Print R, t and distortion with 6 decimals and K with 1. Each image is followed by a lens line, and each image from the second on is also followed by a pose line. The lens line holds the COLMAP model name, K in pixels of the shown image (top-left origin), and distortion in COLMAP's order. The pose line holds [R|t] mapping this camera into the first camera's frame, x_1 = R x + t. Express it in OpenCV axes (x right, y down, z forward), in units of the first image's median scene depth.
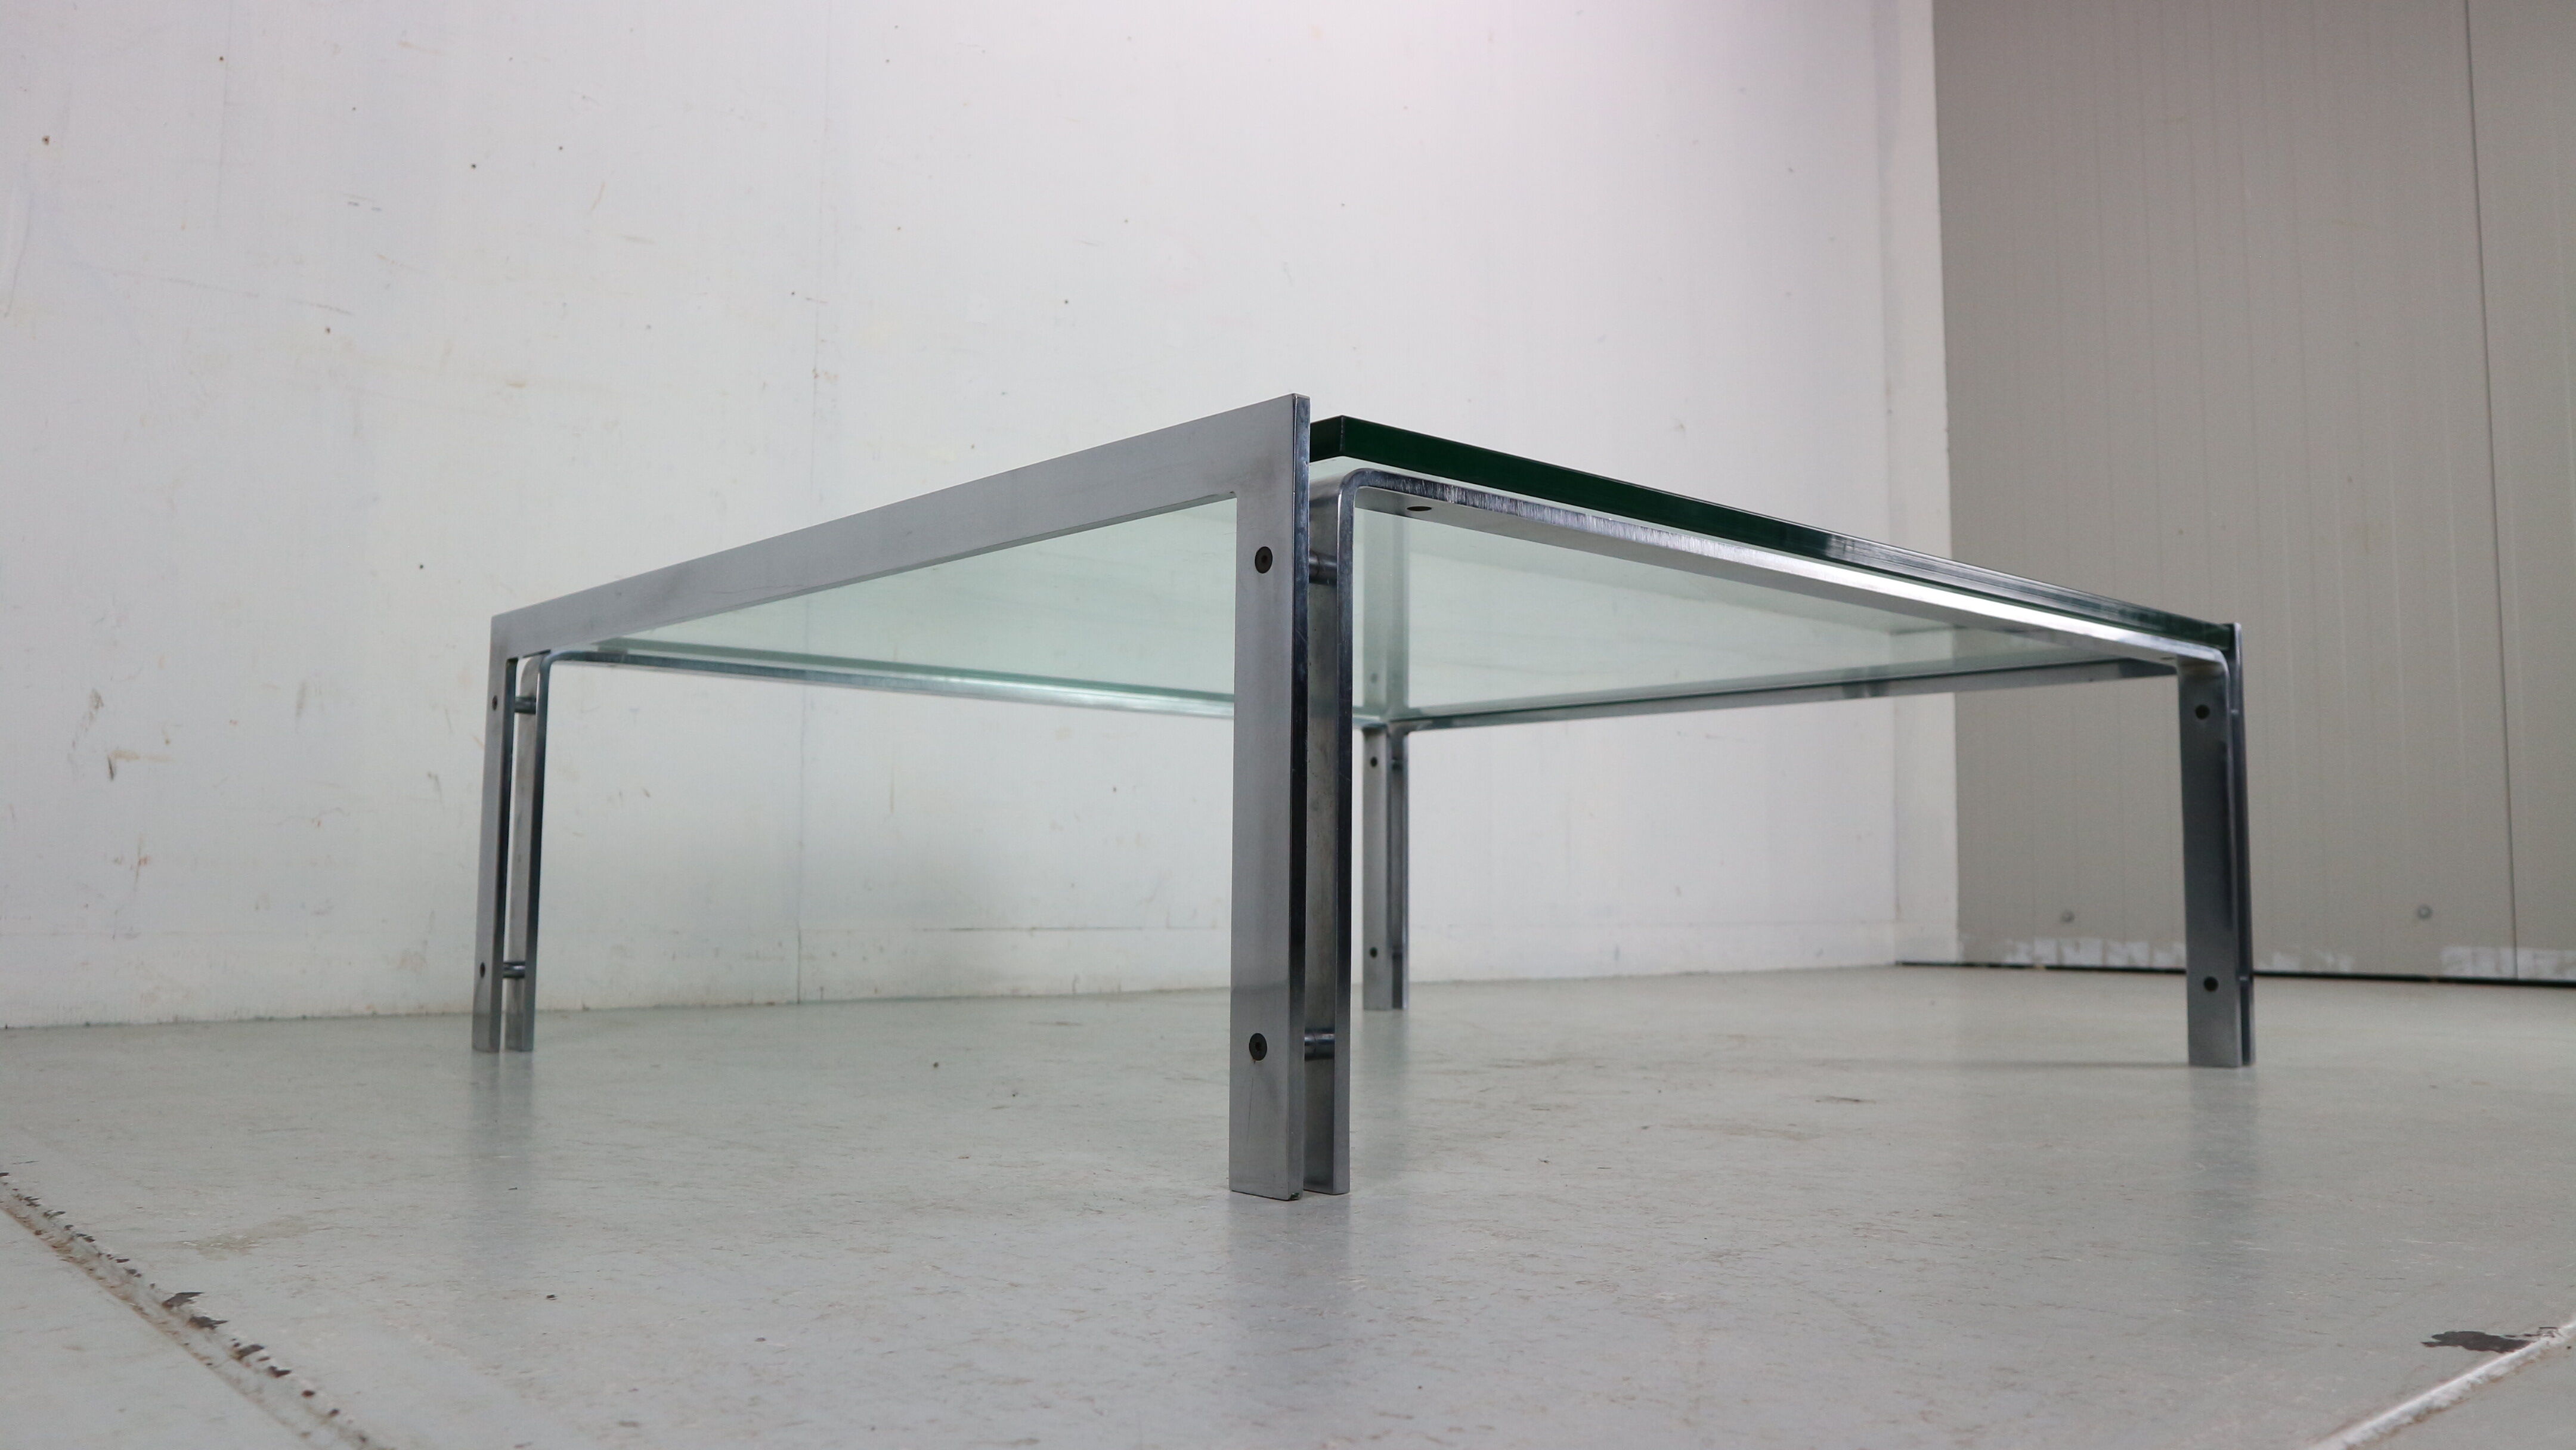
lens RADIAL K [[2001.9, 0, 1297.7], [0, 2001.9, 716.2], [0, 0, 1]] dist [-0.100469, 0.089928]
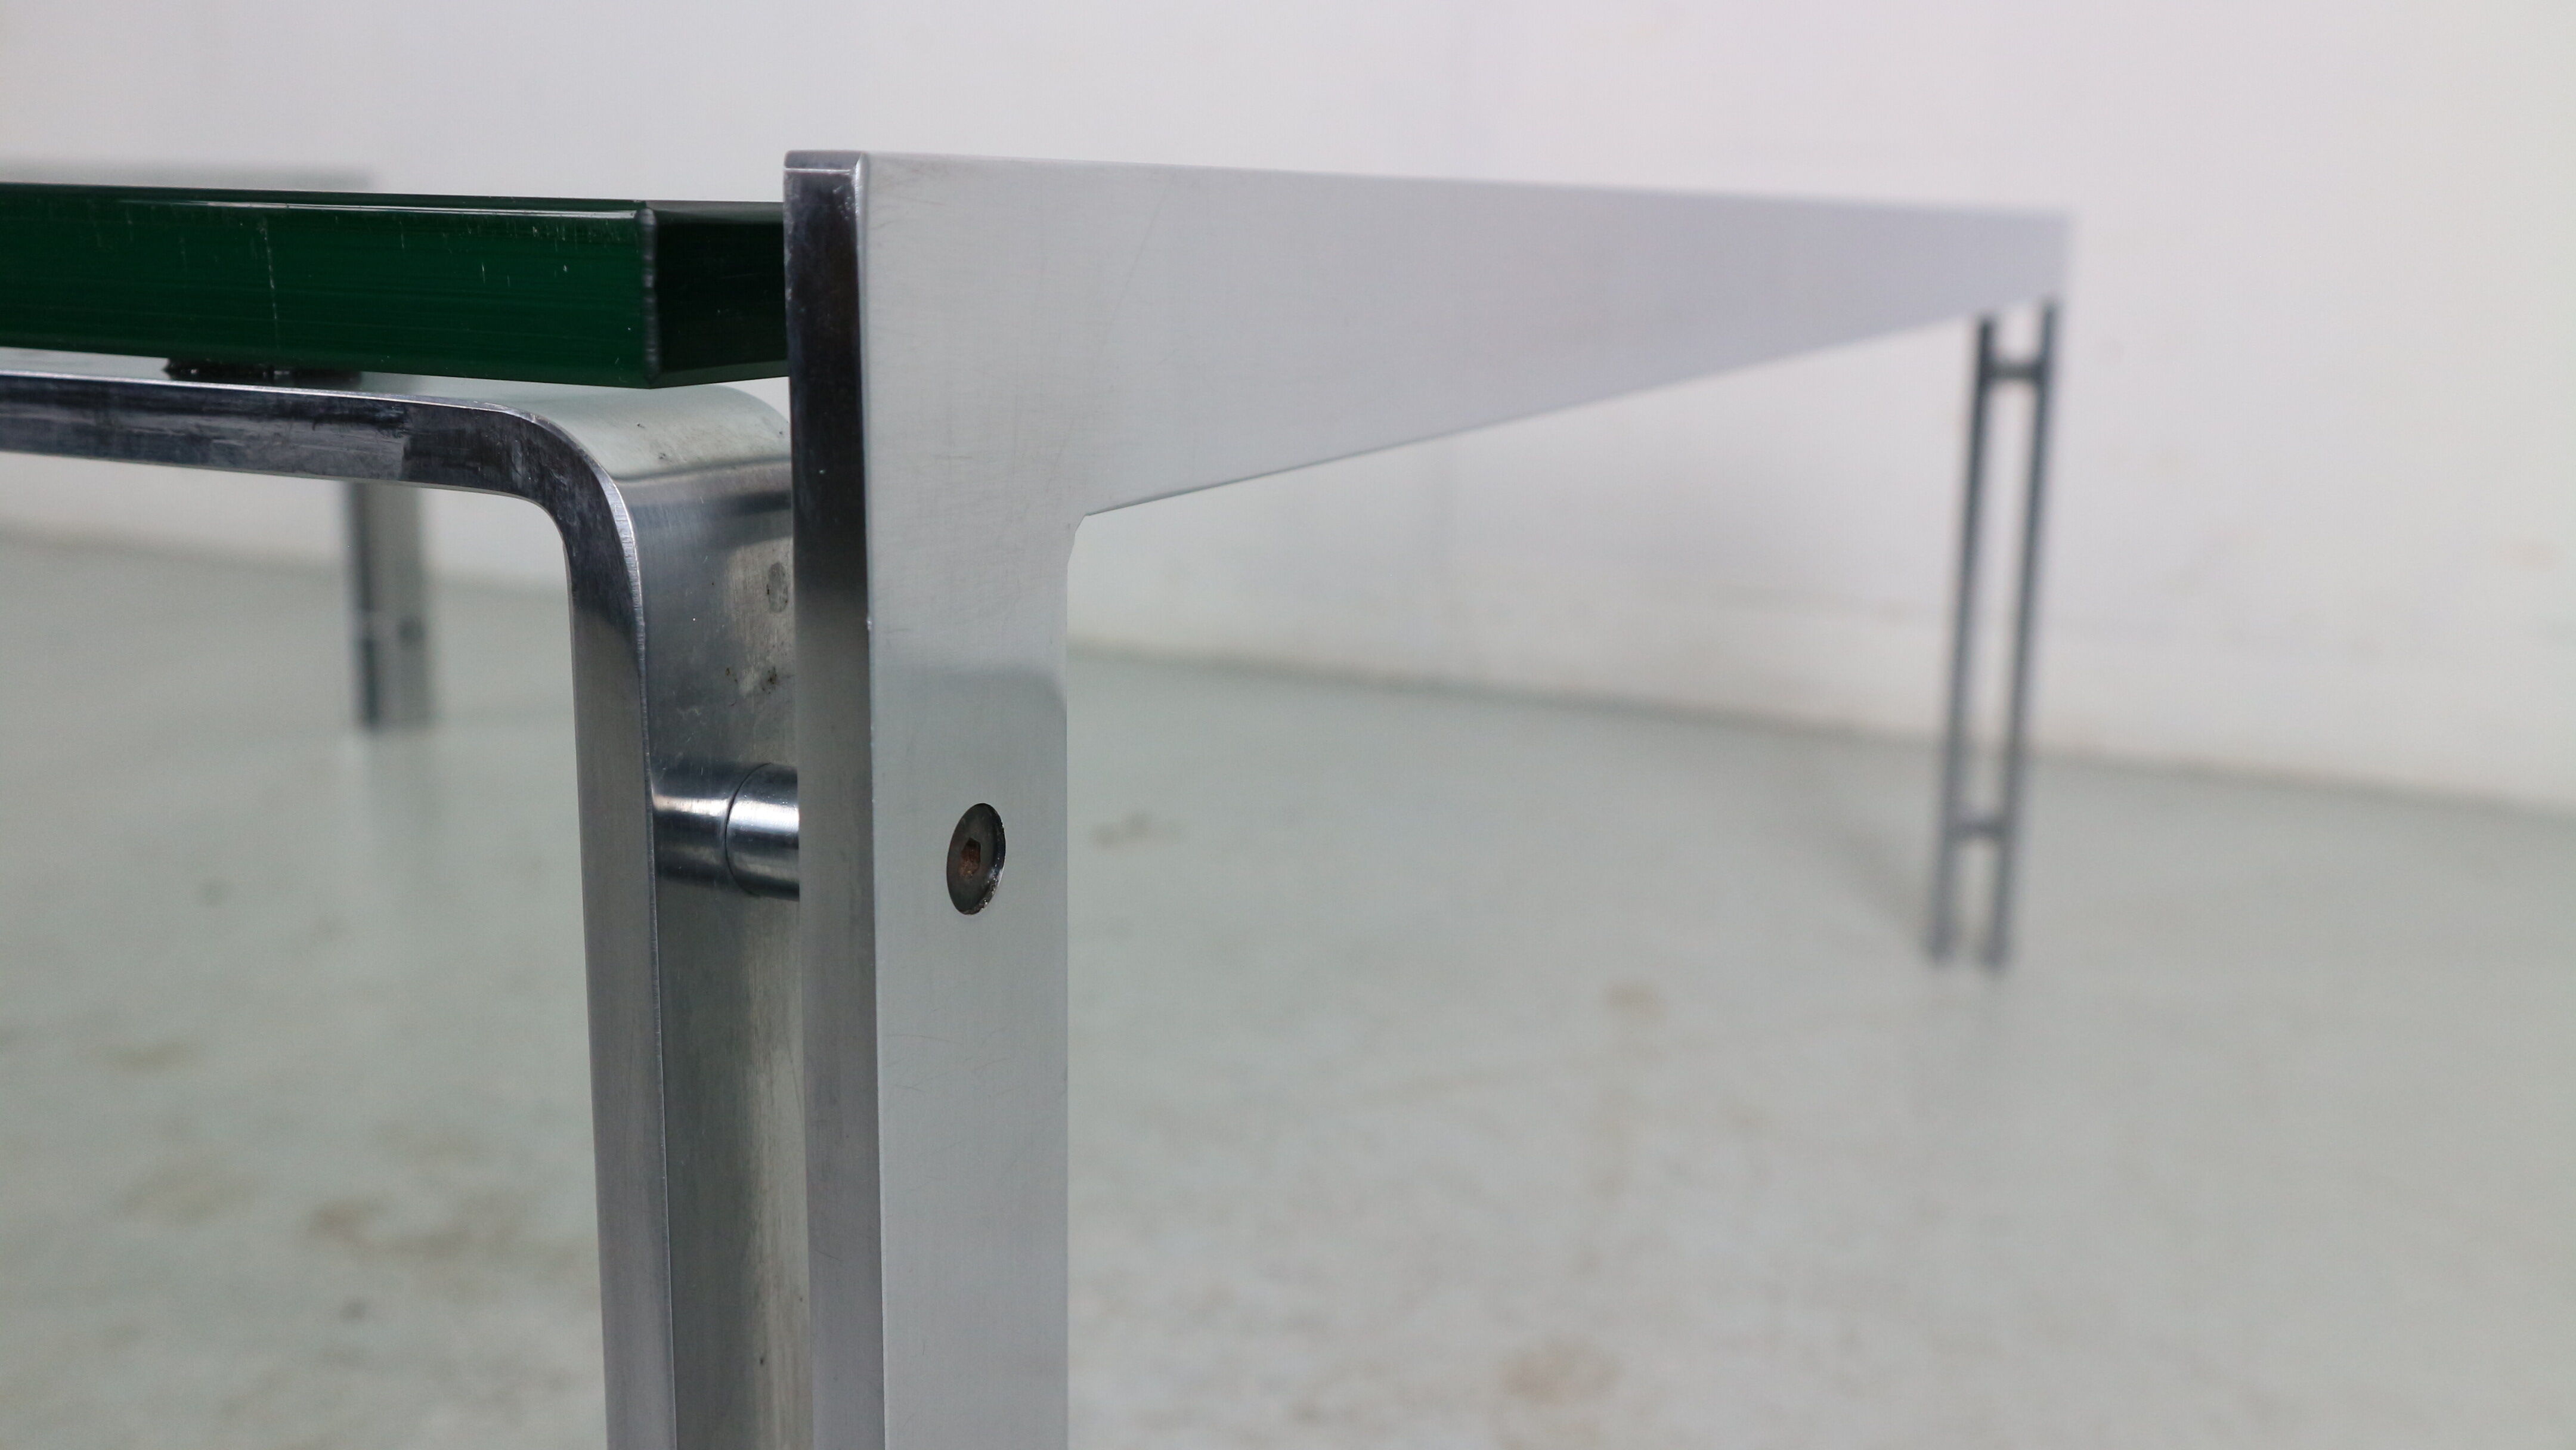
lens RADIAL K [[2467.3, 0, 1288.0], [0, 2467.3, 725.0], [0, 0, 1]] dist [-0.009692, -0.009618]
pose [[0.399883, 0.195325, -0.895512, 0.481140], [0.058705, 0.969565, 0.237691, -0.034947], [0.914684, -0.147620, 0.376246, 0.737104]]
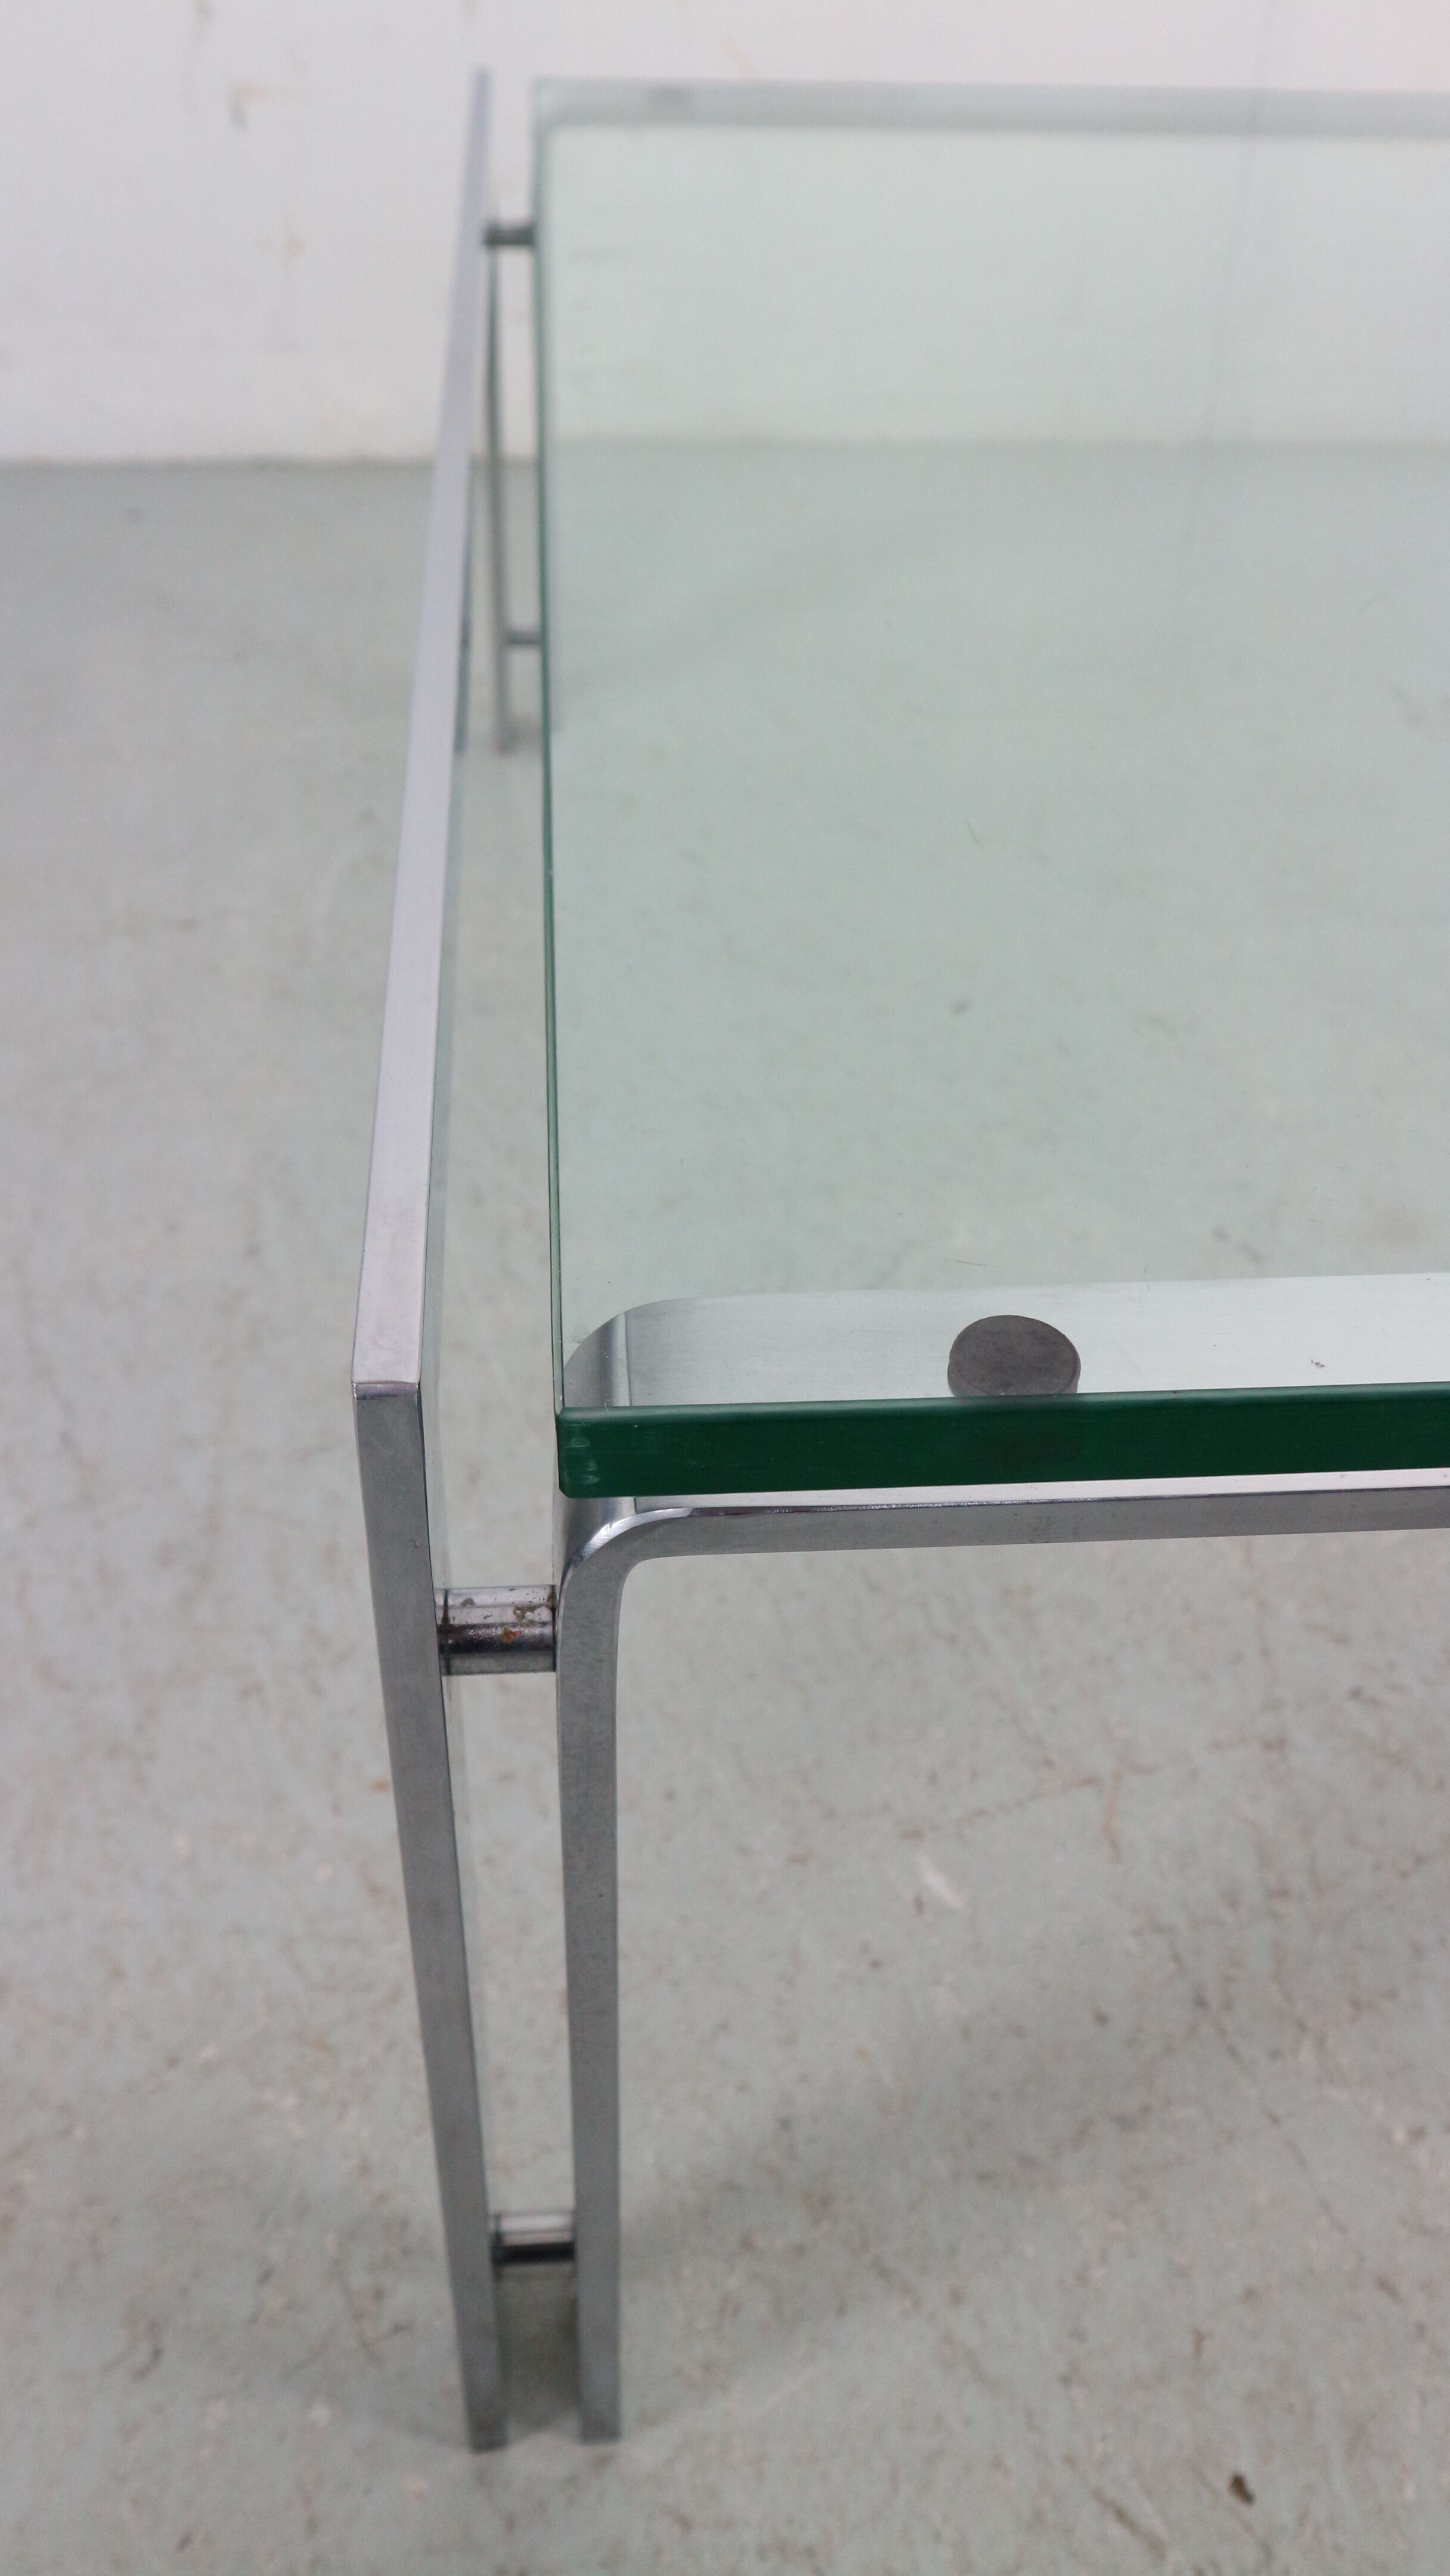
lens RADIAL K [[2120.8, 0, 722.9], [0, 2120.8, 1310.2], [0, 0, 1]] dist [-0.102955, 0.127671]
pose [[0.788718, 0.408251, -0.459624, 0.075988], [0.031853, 0.719511, 0.693750, -0.166131], [0.613929, -0.561814, 0.554488, 0.375324]]
